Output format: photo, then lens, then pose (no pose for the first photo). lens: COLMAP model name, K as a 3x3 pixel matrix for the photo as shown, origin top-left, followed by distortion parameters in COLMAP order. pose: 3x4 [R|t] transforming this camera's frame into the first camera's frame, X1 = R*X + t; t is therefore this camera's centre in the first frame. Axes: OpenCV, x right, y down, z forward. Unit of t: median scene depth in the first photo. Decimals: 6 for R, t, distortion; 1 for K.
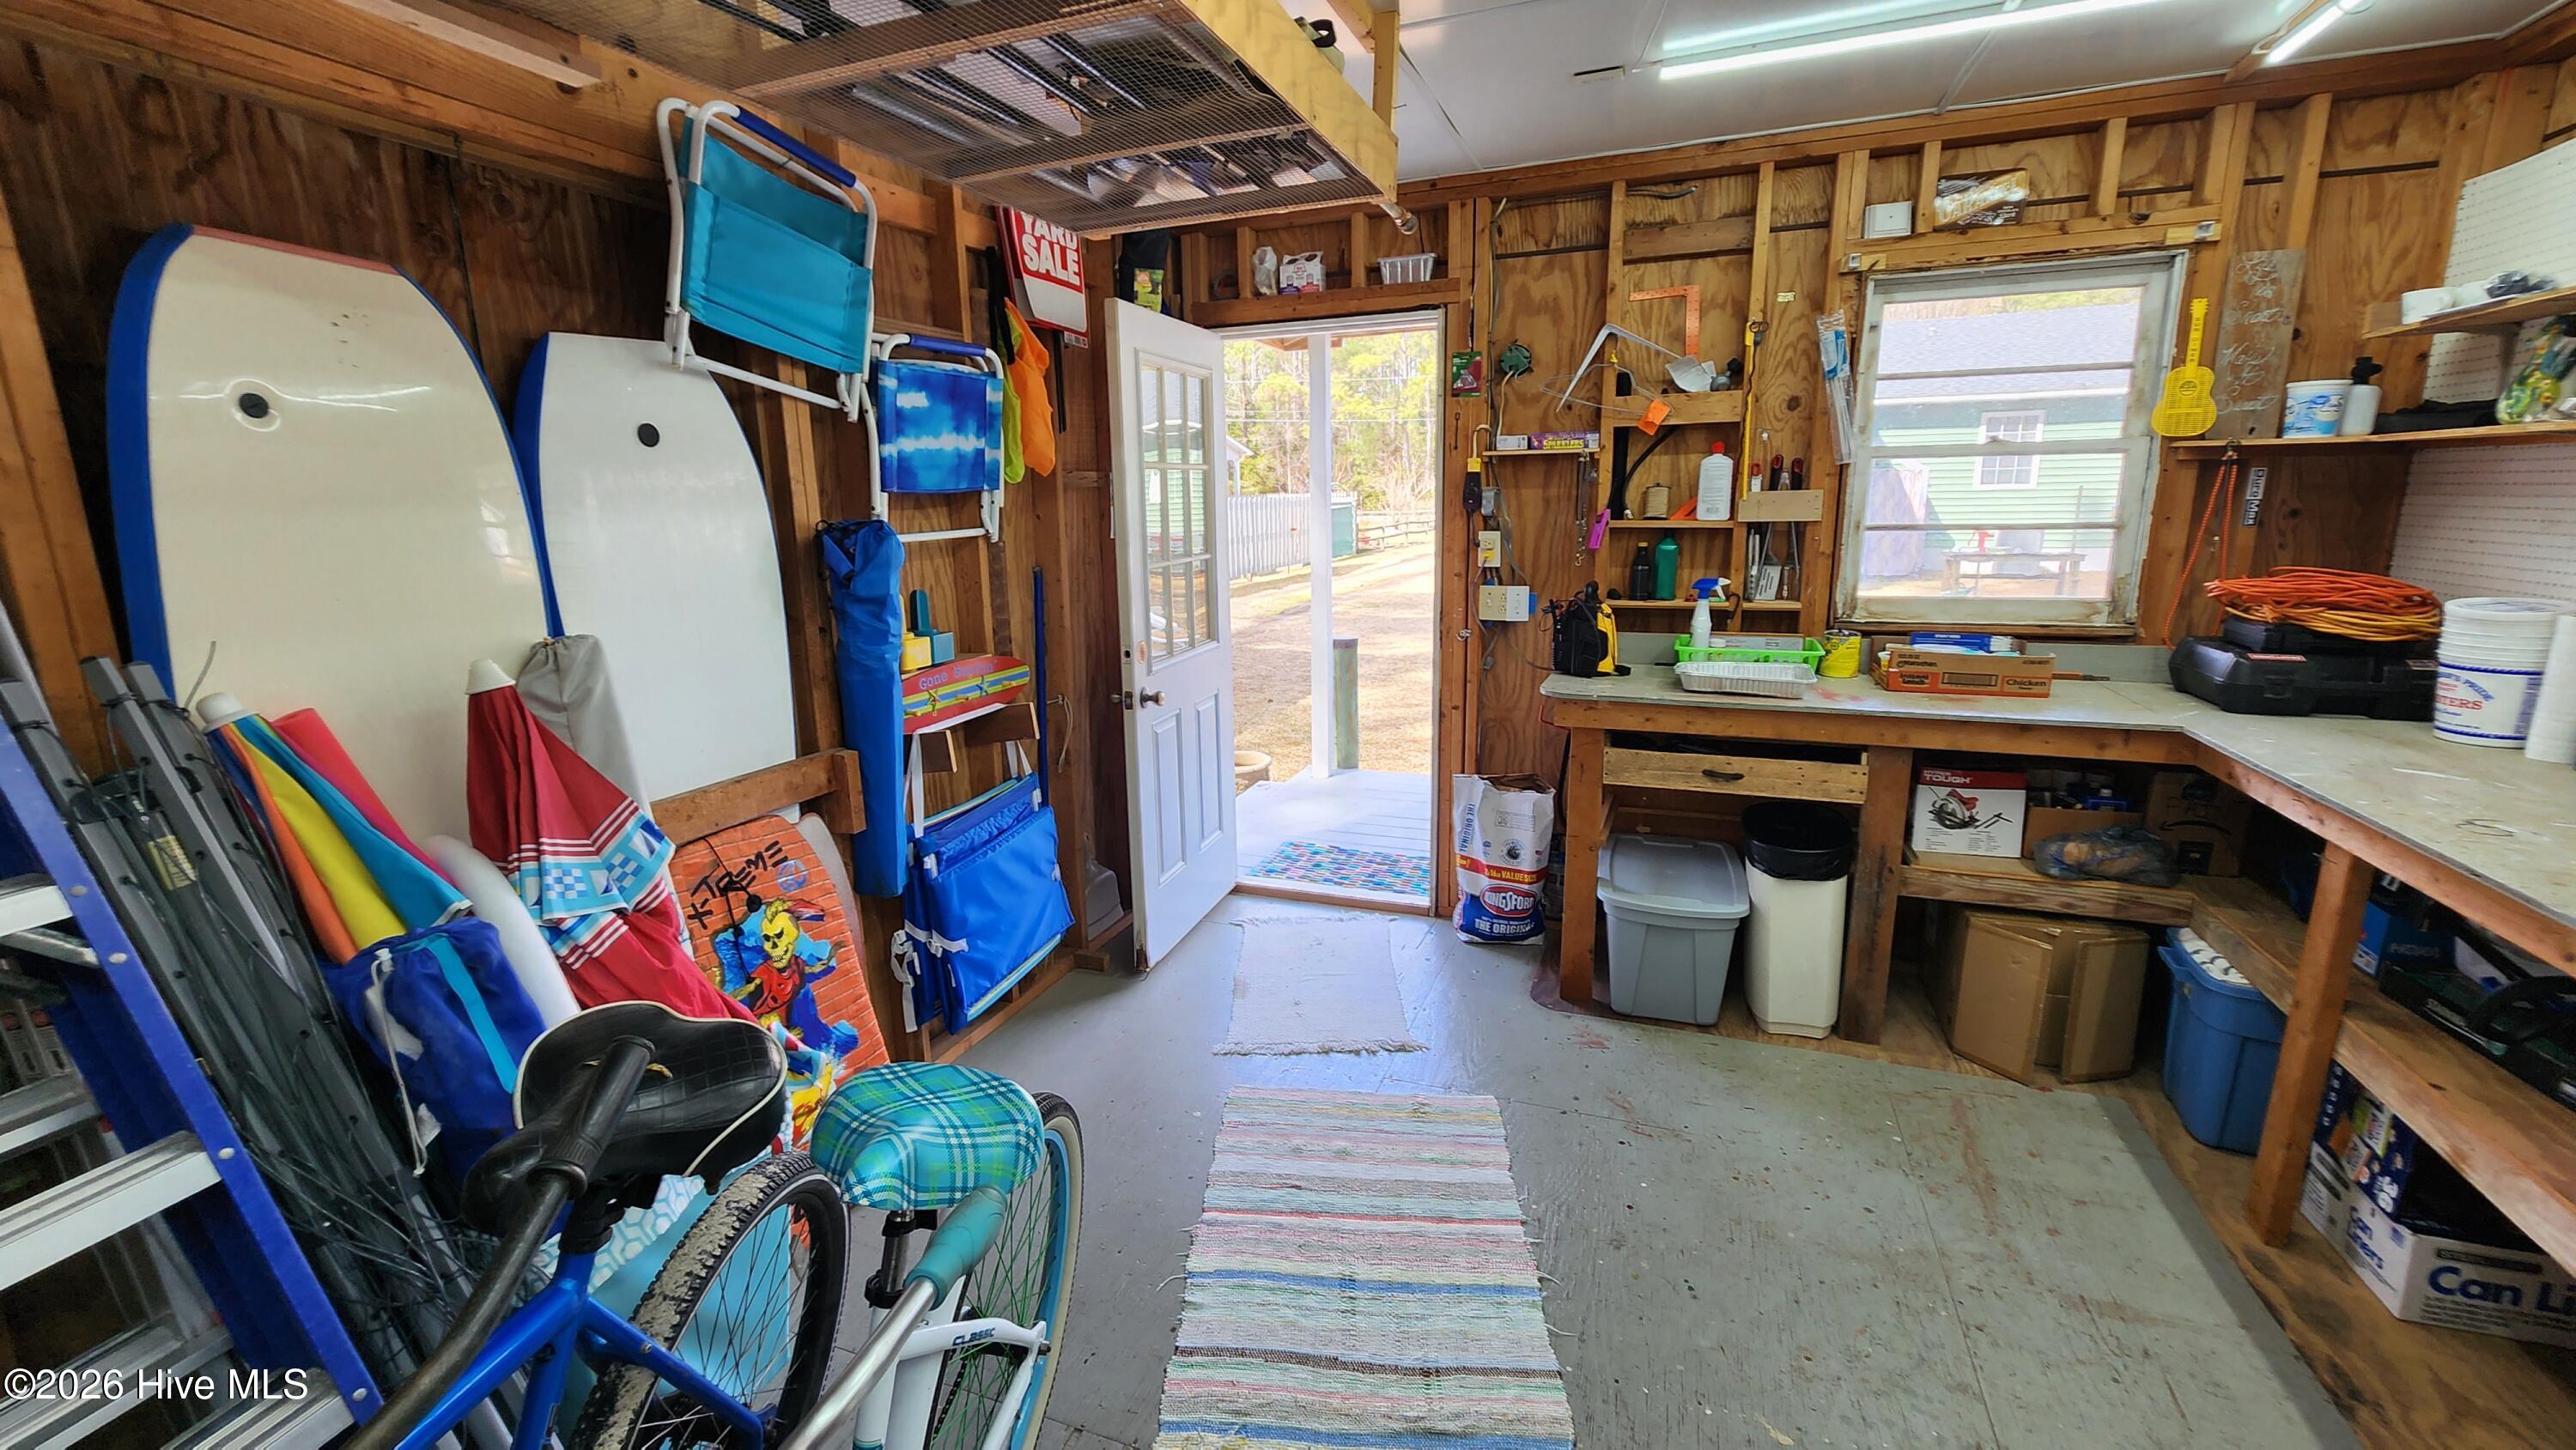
lens RADIAL K [[1059.5, 0, 1267.3], [0, 1059.5, 710.8], [0, 0, 1]] dist [-0.000732, 0.000180]
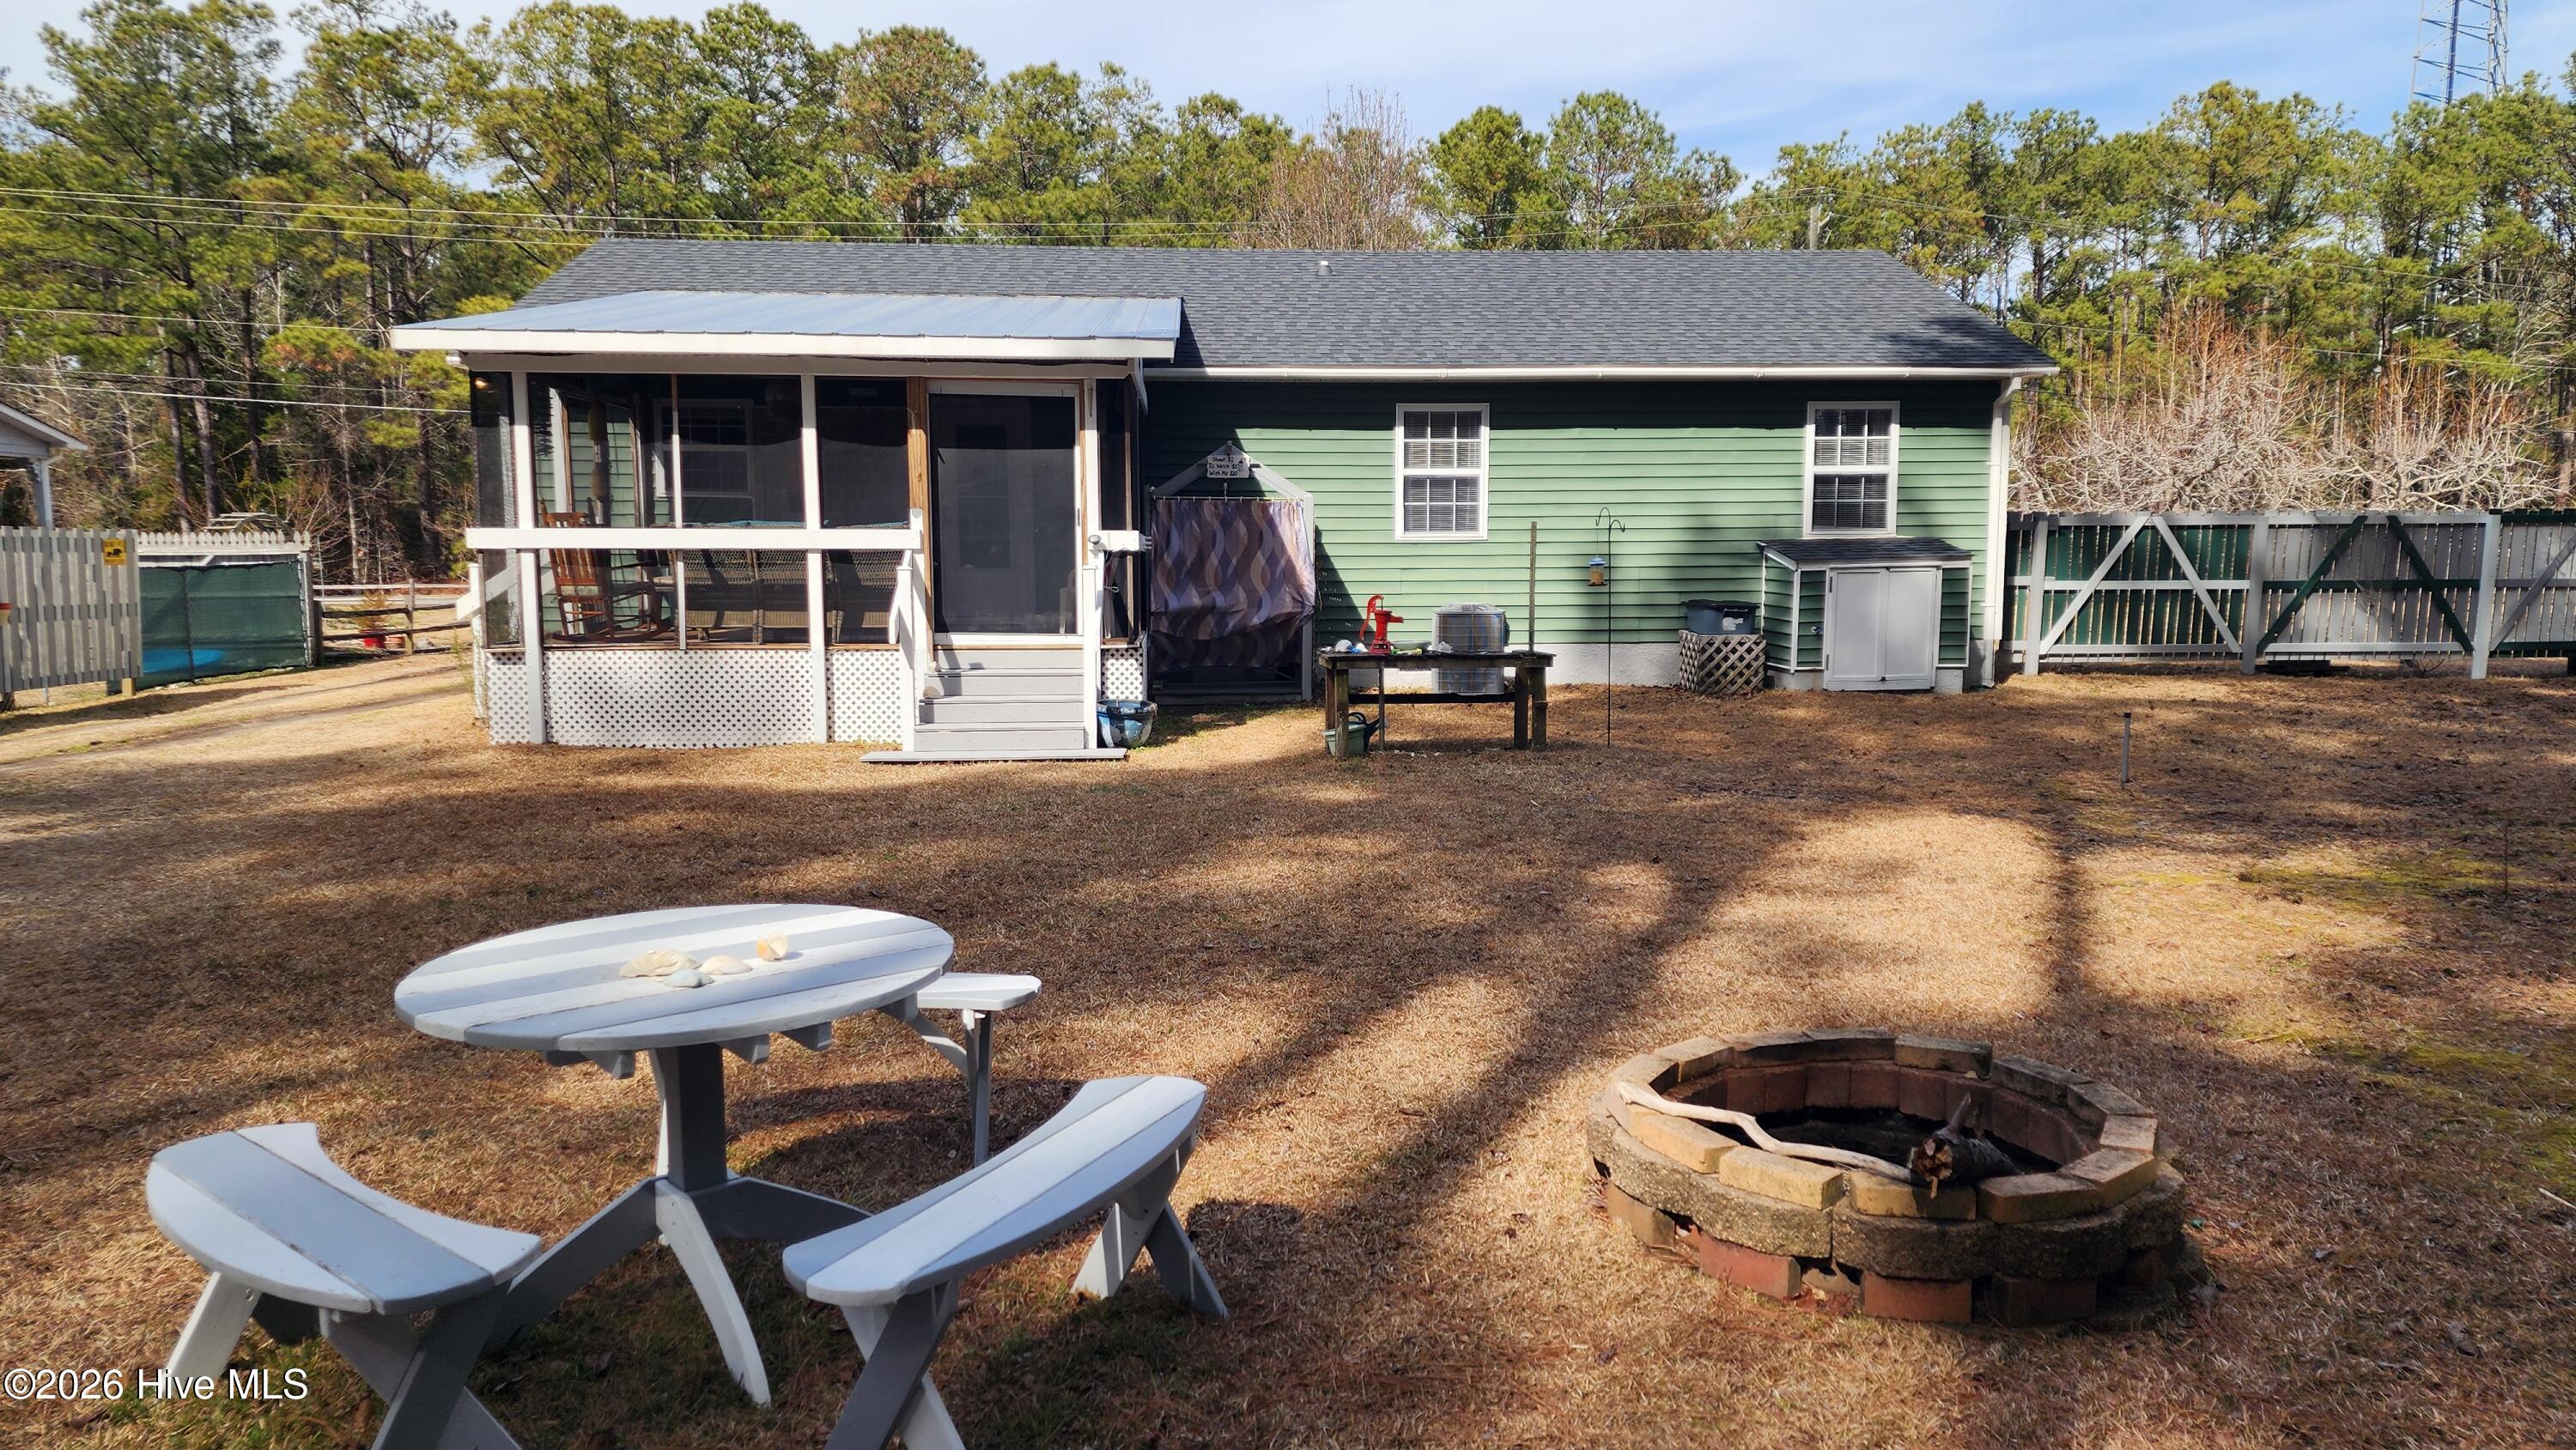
lens RADIAL K [[1753.3, 0, 1288.0], [0, 1753.3, 725.0], [0, 0, 1]] dist [0.072744, -0.066073]
pose [[0.894793, -0.027026, 0.445663, 0.212250], [0.078373, 0.992176, -0.097187, -0.031543], [-0.439549, 0.121890, 0.889910, 0.232220]]
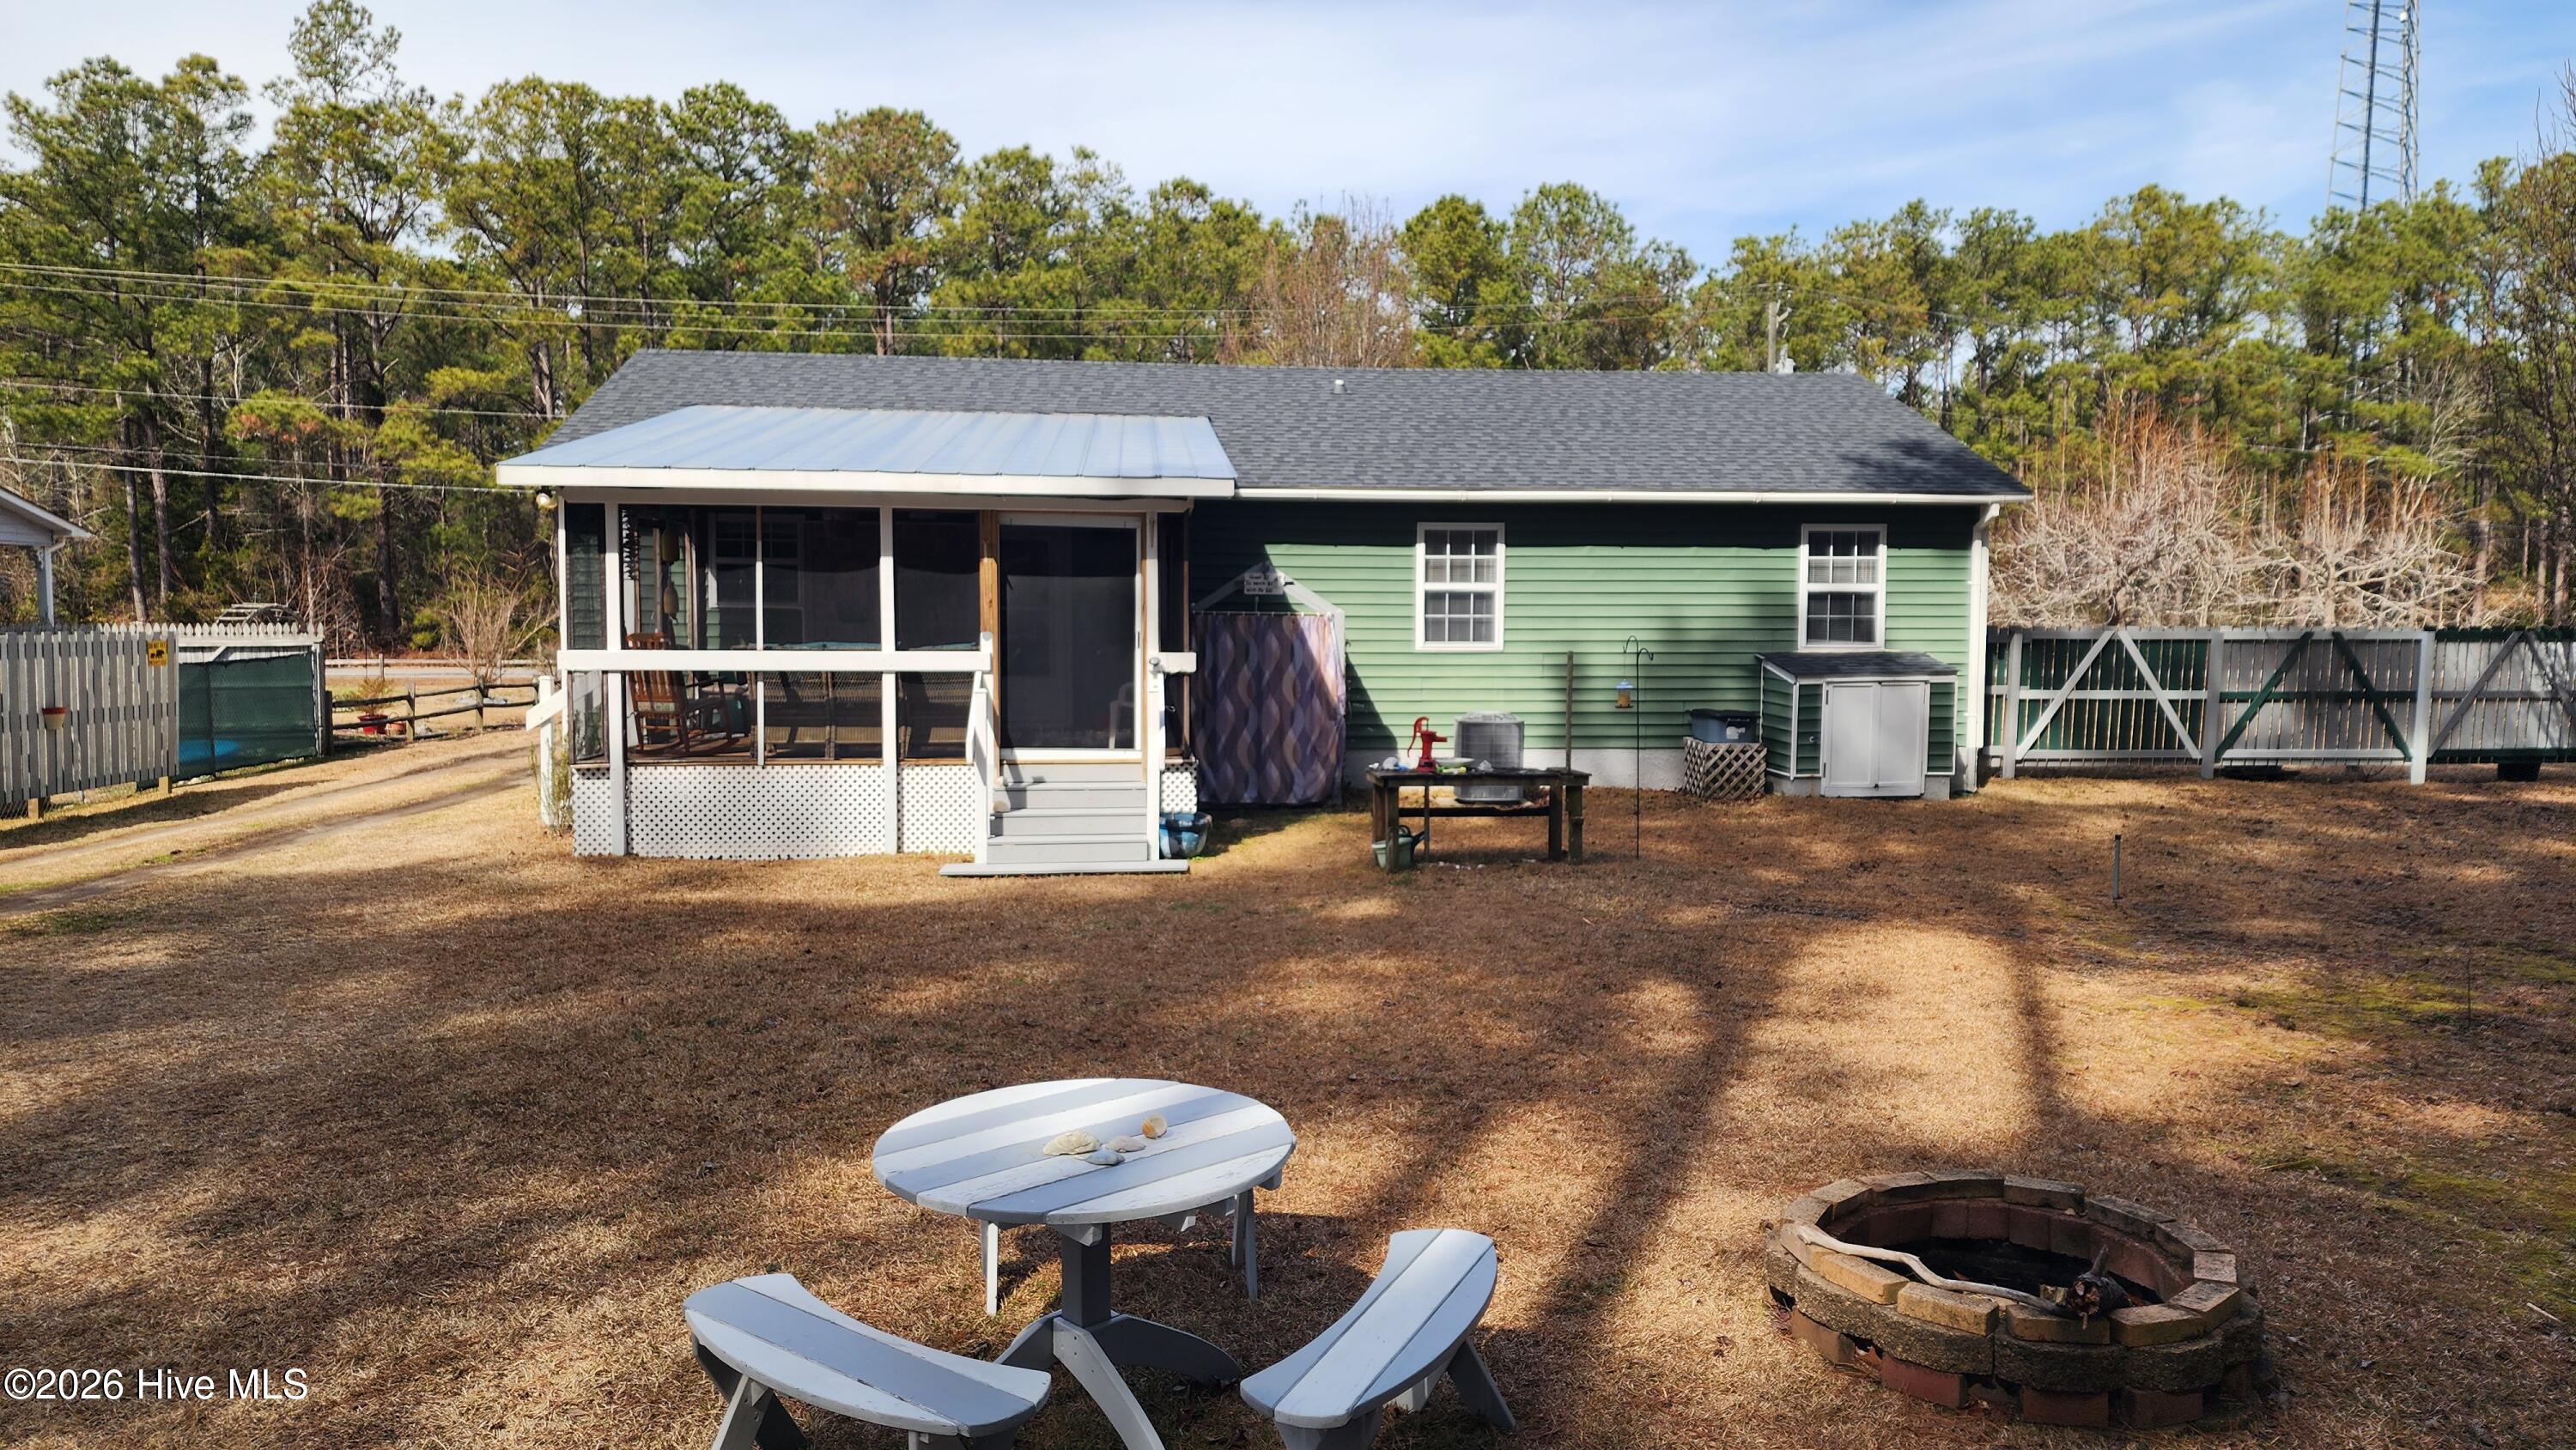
lens RADIAL K [[1779.3, 0, 1298.6], [0, 1779.3, 709.9], [0, 0, 1]] dist [0.070260, -0.068231]
pose [[0.875313, -0.004910, 0.483533, 0.146812], [0.079821, 0.987698, -0.134467, -0.052548], [-0.476924, 0.156297, 0.864936, 0.202757]]
